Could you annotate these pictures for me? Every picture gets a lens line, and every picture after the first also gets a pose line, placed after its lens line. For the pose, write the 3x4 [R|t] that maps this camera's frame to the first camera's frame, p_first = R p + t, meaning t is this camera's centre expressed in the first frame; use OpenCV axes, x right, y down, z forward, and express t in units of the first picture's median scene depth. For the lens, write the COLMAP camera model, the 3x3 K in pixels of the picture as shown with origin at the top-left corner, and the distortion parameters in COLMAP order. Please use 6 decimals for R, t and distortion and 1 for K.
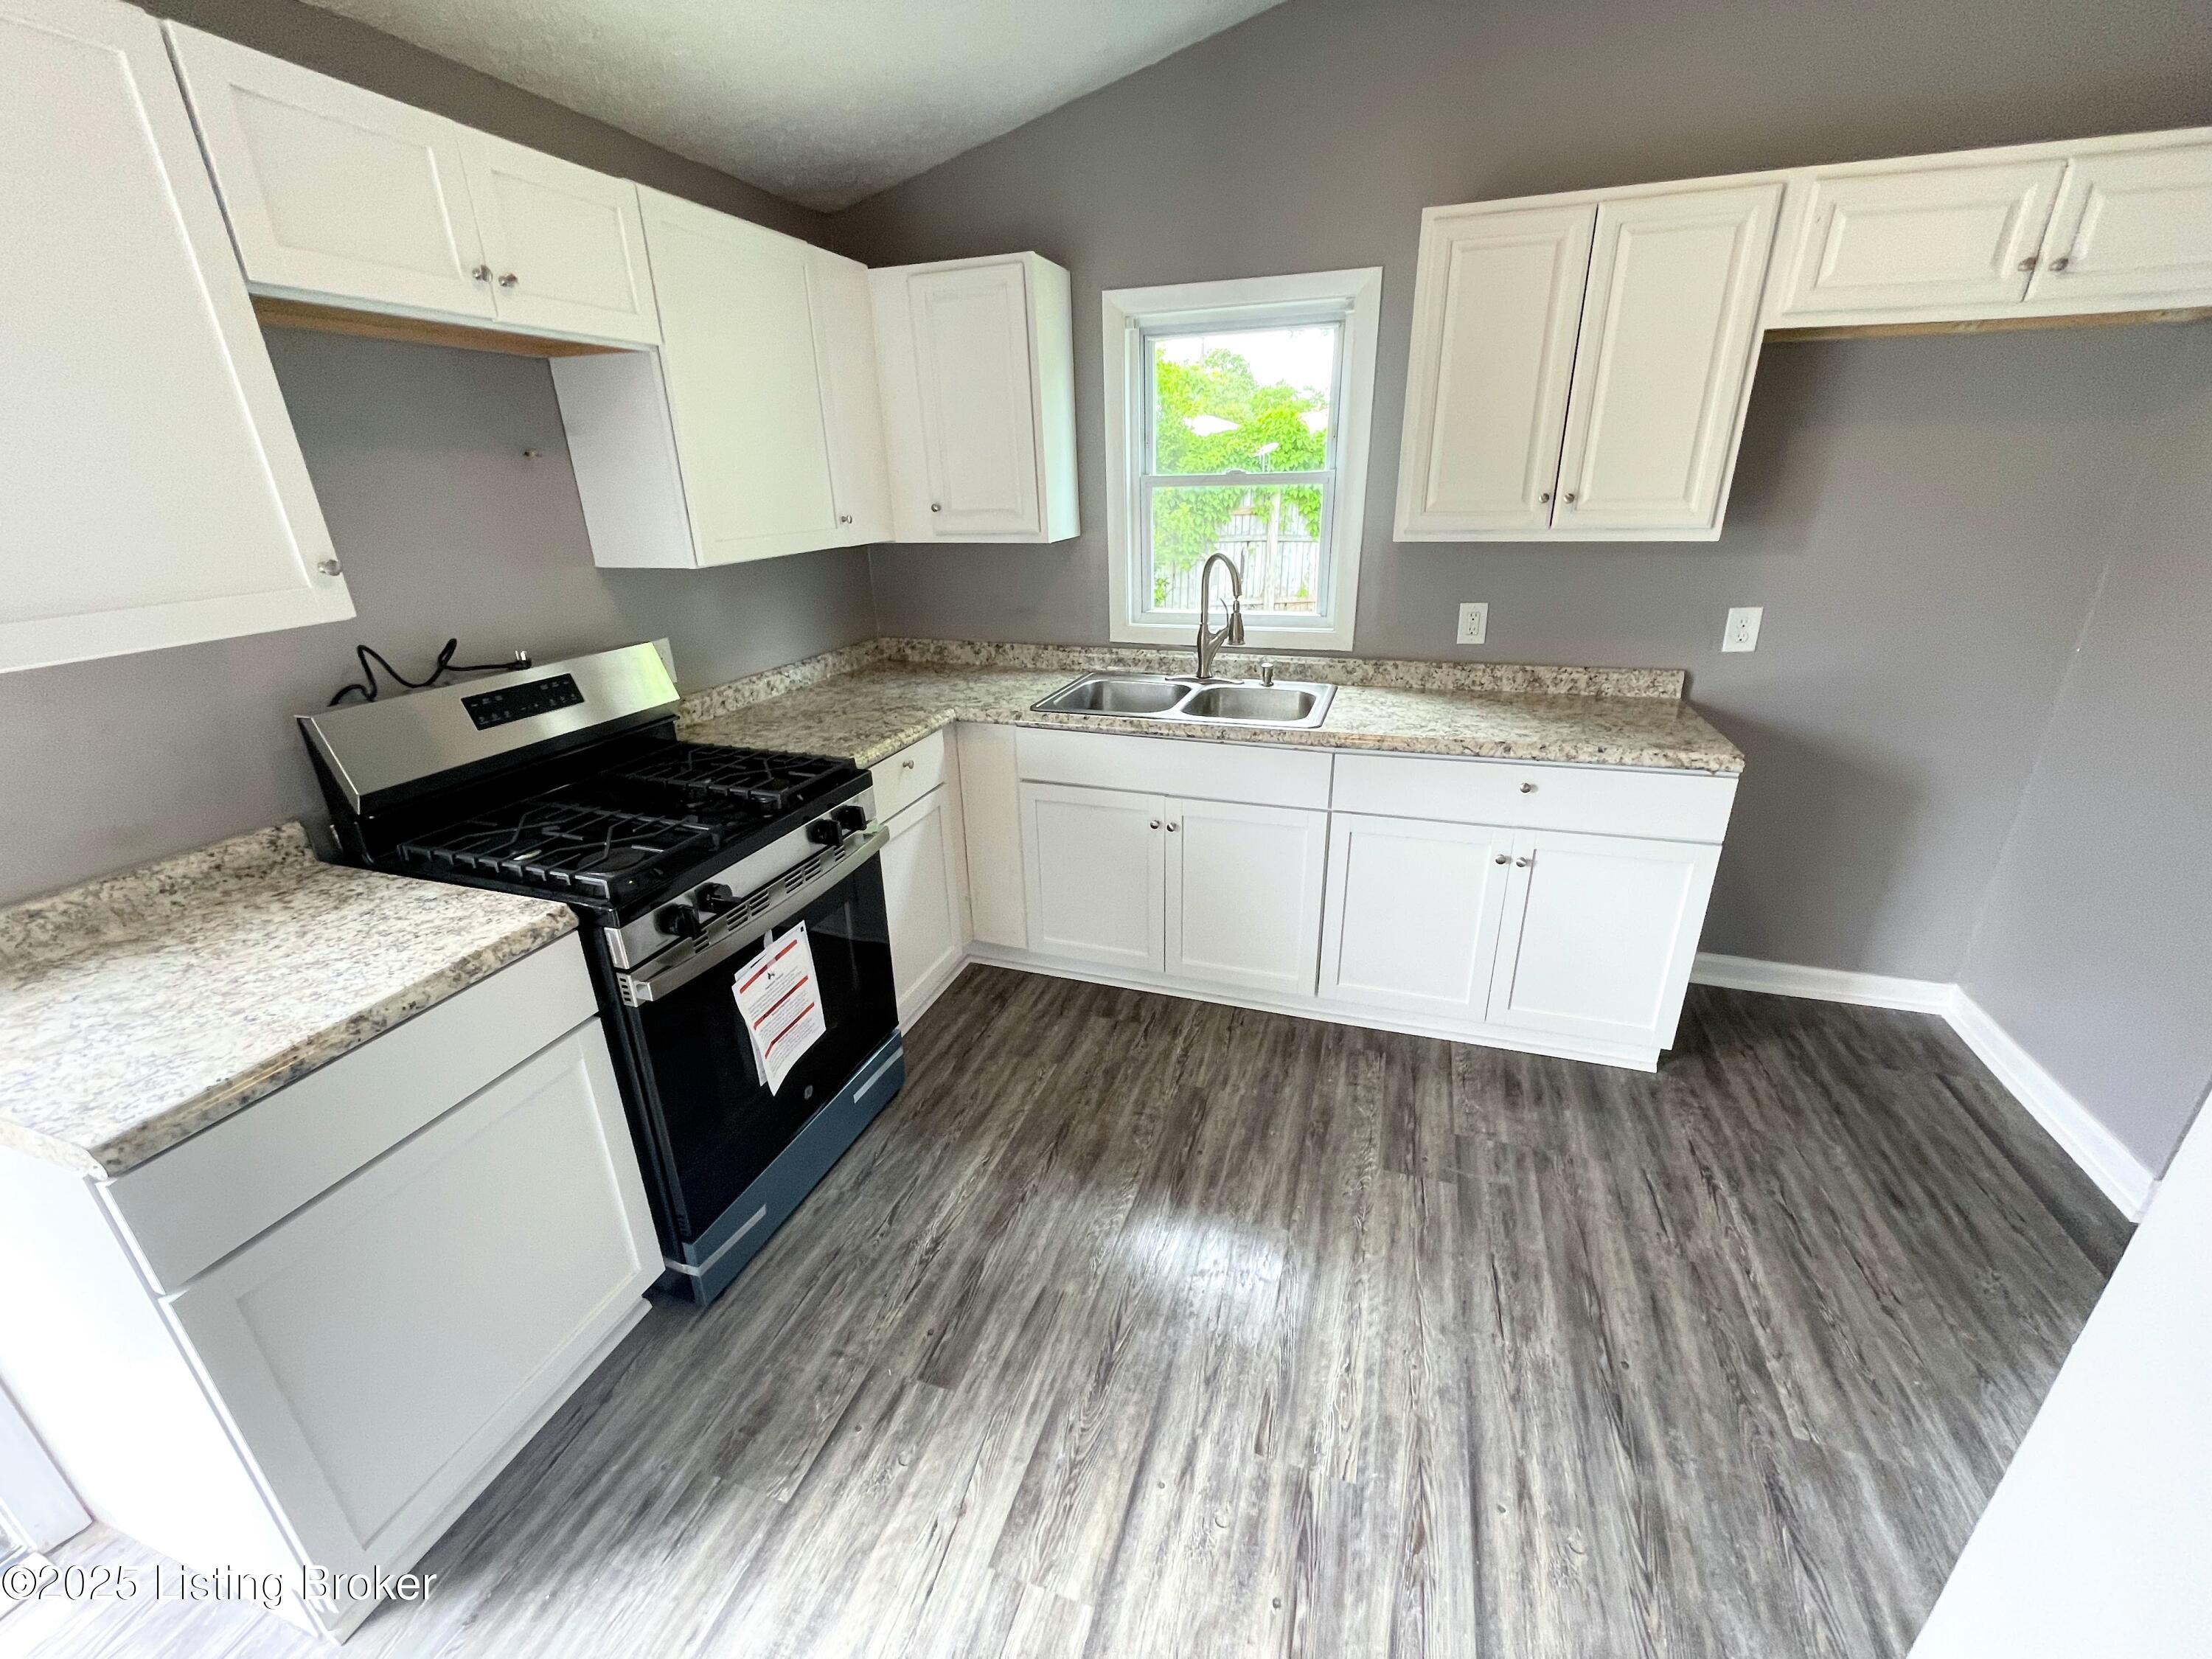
lens RADIAL K [[893.8, 0, 1106.7], [0, 893.8, 824.6], [0, 0, 1]] dist [-0.001105, -0.000526]
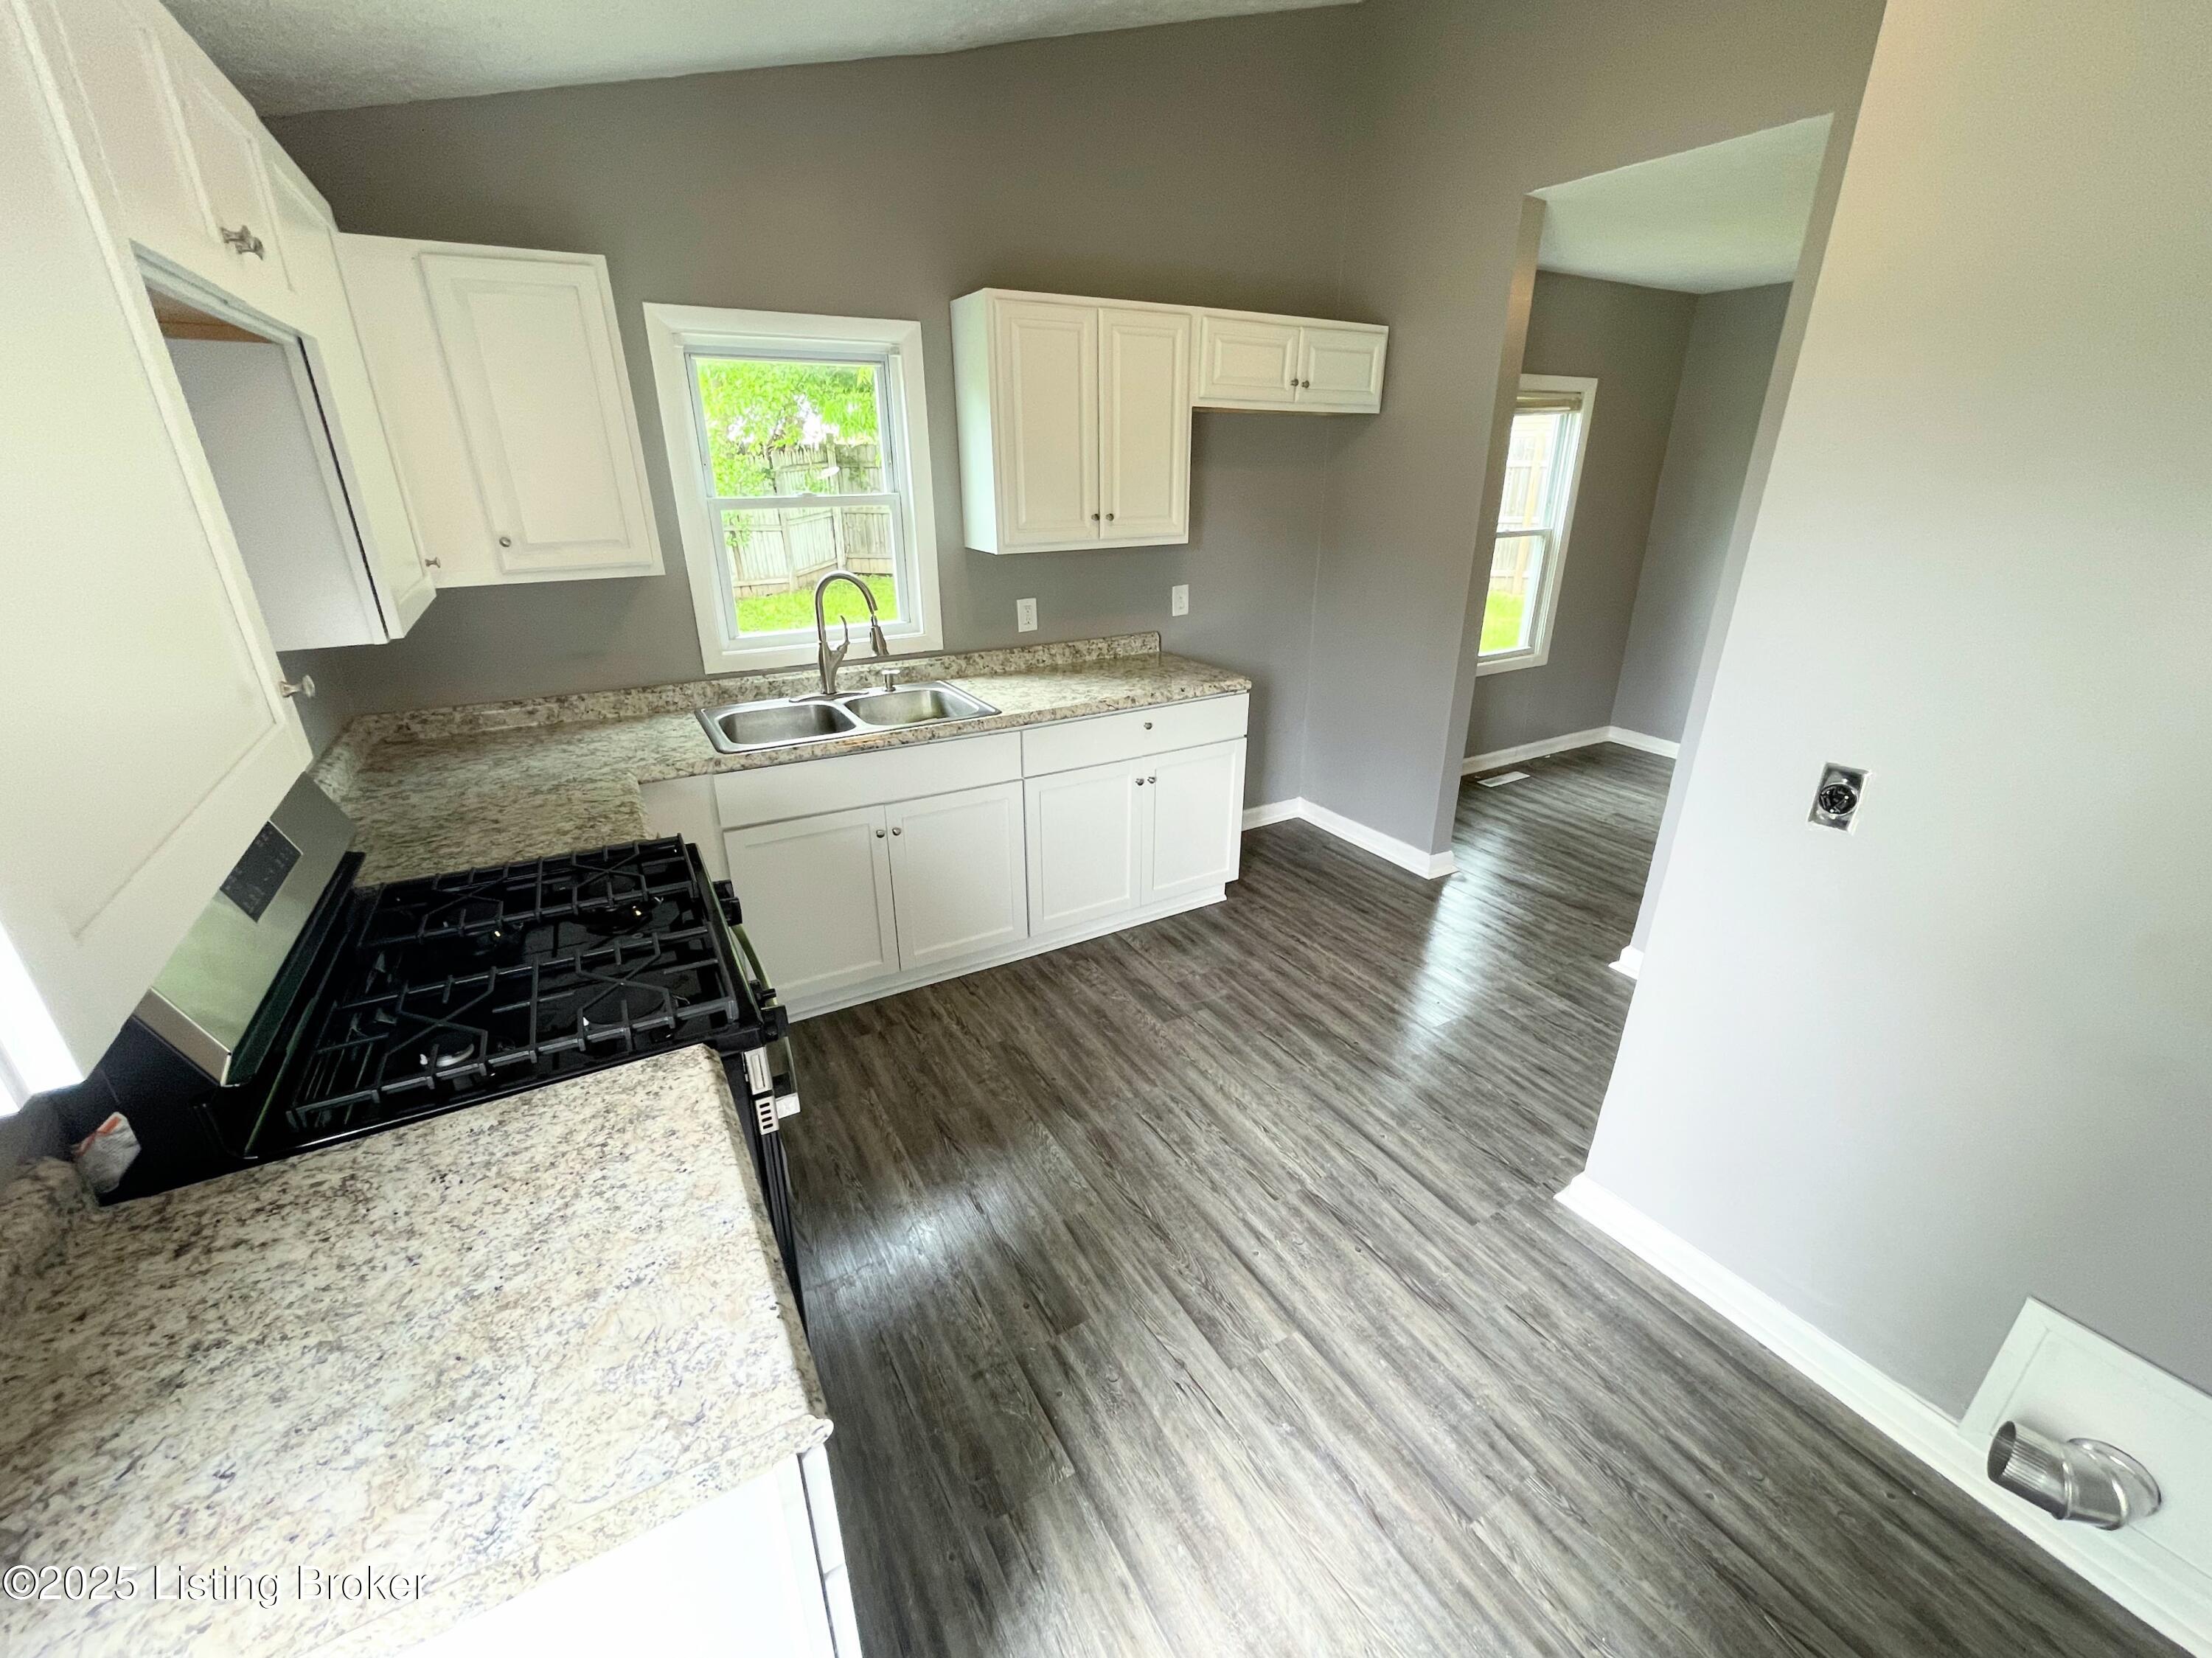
lens RADIAL K [[899.6, 0, 1105.5], [0, 899.6, 824.6], [0, 0, 1]] dist [-0.002624, -0.000280]
pose [[0.662554, -0.263231, 0.701235, -0.582614], [0.262980, 0.958362, 0.111279, -0.066423], [-0.701330, 0.110683, 0.704192, 0.081085]]
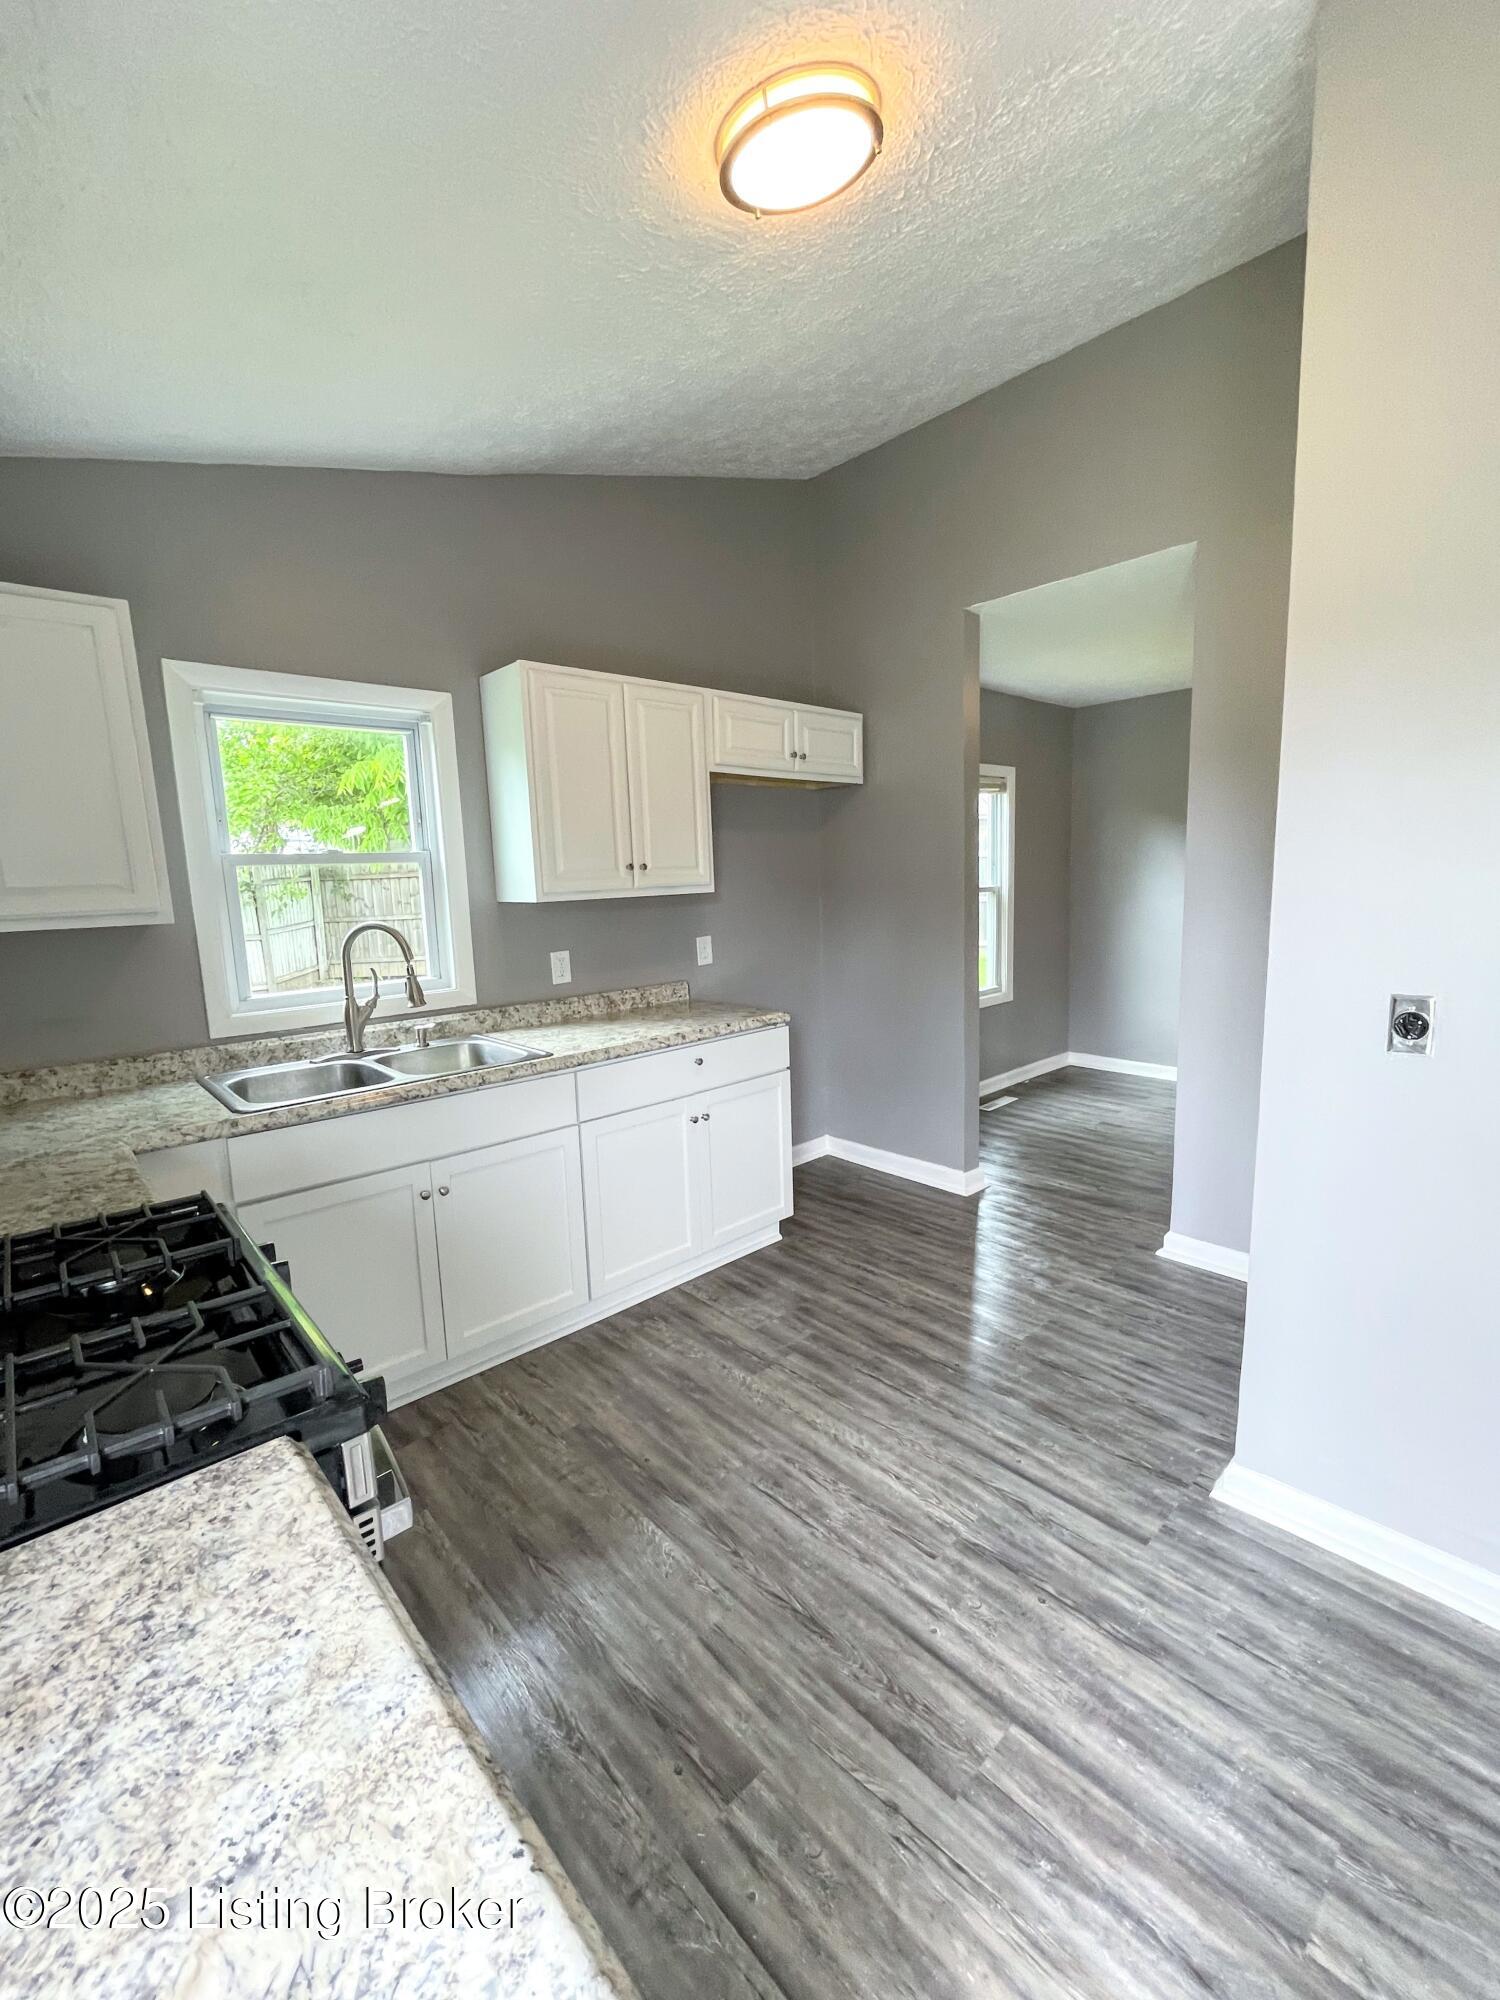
lens RADIAL K [[836.4, 0, 750.0], [0, 836.4, 1000.0], [0, 0, 1]] dist [-0.003567, -0.000005]
pose [[0.489128, -0.124699, 0.863252, -0.583807], [0.341239, 0.938196, -0.057825, -0.028142], [-0.802689, 0.322859, 0.501450, 0.256645]]
